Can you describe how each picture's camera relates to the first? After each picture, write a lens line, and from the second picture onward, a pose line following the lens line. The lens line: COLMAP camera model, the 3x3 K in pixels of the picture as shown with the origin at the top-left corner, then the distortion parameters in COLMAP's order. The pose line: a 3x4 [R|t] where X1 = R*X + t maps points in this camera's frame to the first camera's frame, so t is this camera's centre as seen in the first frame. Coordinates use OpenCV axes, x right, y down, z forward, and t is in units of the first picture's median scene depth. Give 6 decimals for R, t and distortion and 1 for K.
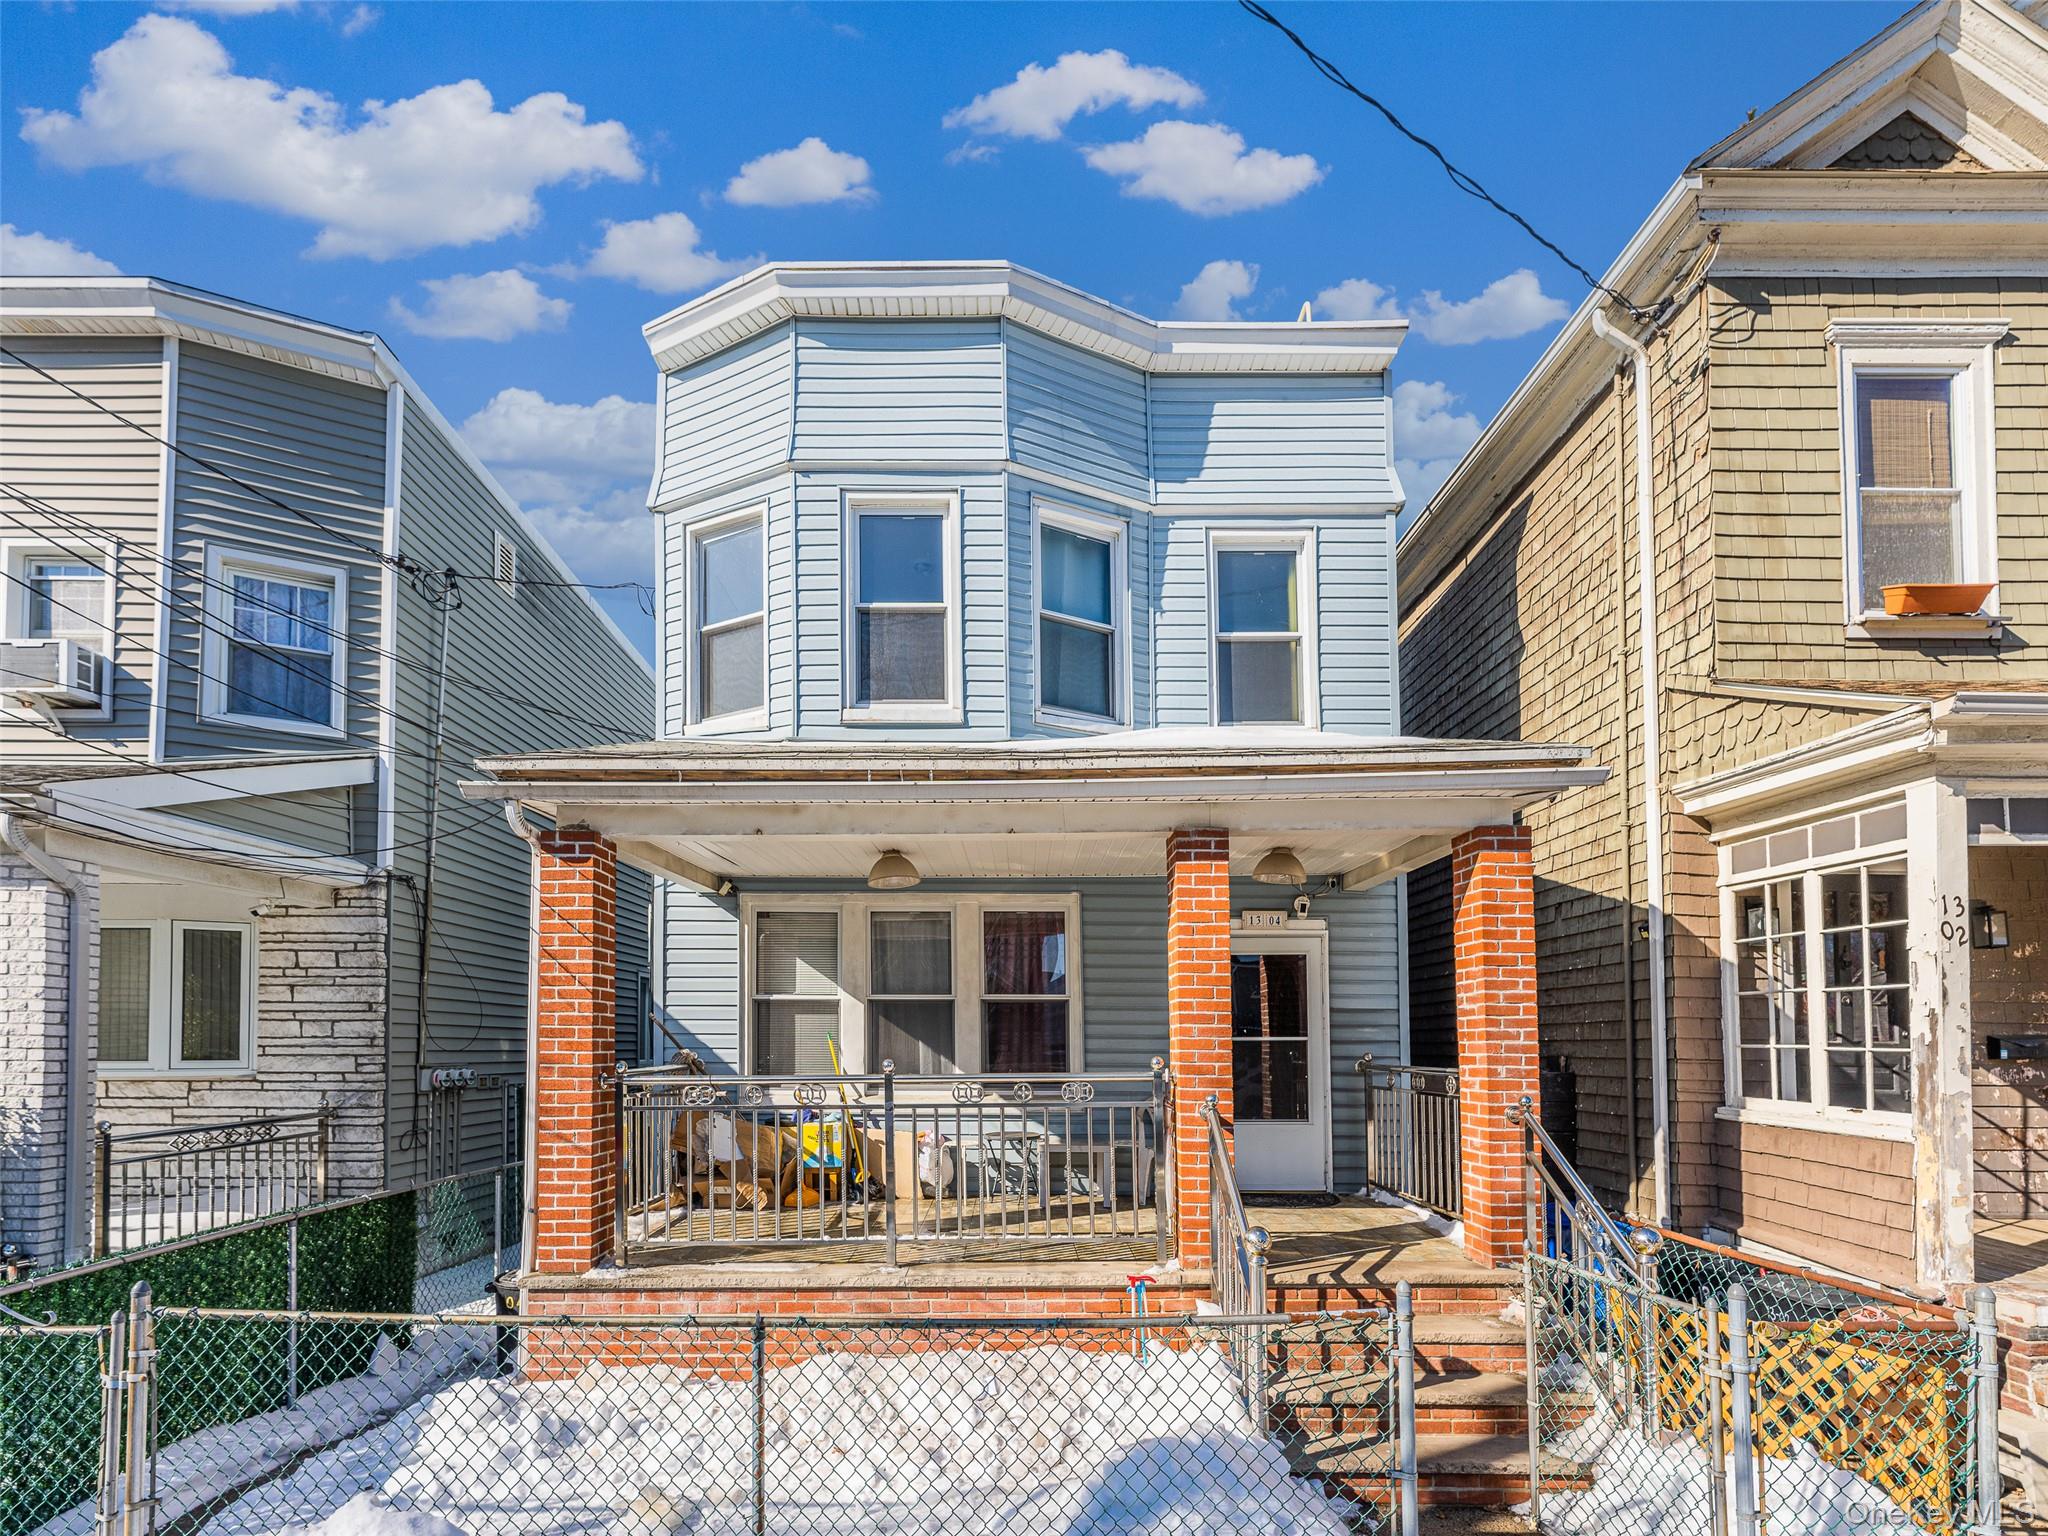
lens RADIAL K [[999.0, 0, 1024.0], [0, 999.0, 768.2], [0, 0, 1]] dist [0.001462, -0.000182]
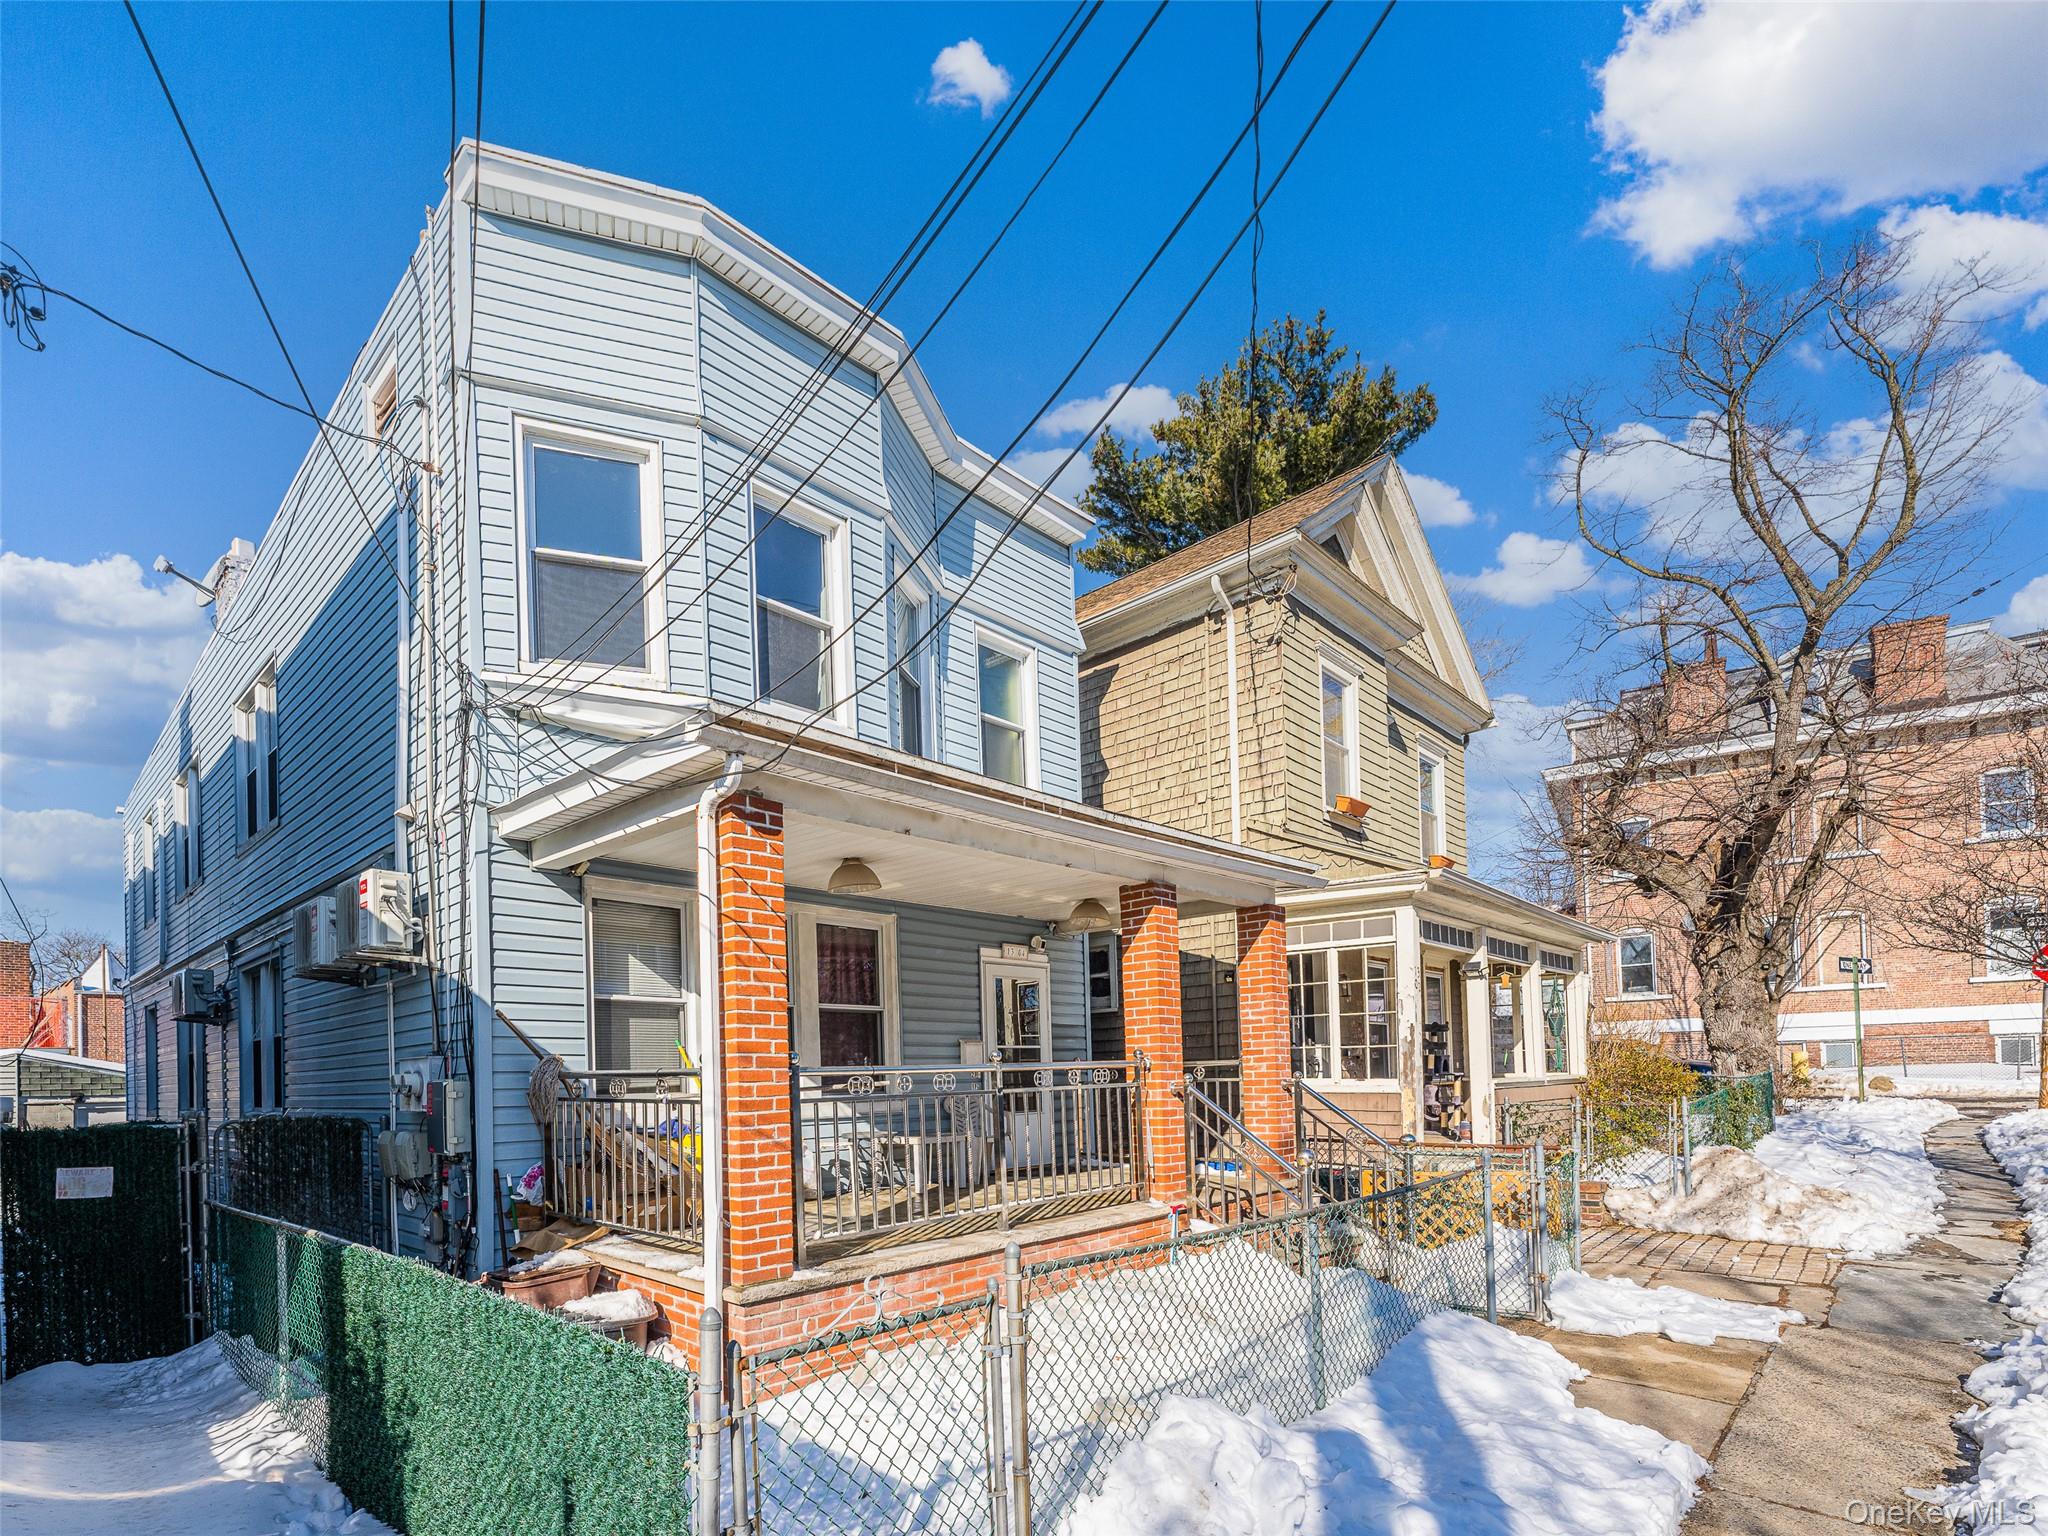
lens RADIAL K [[999.0, 0, 1024.6], [0, 999.0, 768.8], [0, 0, 1]] dist [0.001462, -0.000182]
pose [[0.660928, 0.207711, 0.721132, -0.735658], [-0.176183, 0.977023, -0.119941, 0.079481], [-0.729475, -0.047779, 0.682337, 0.156479]]
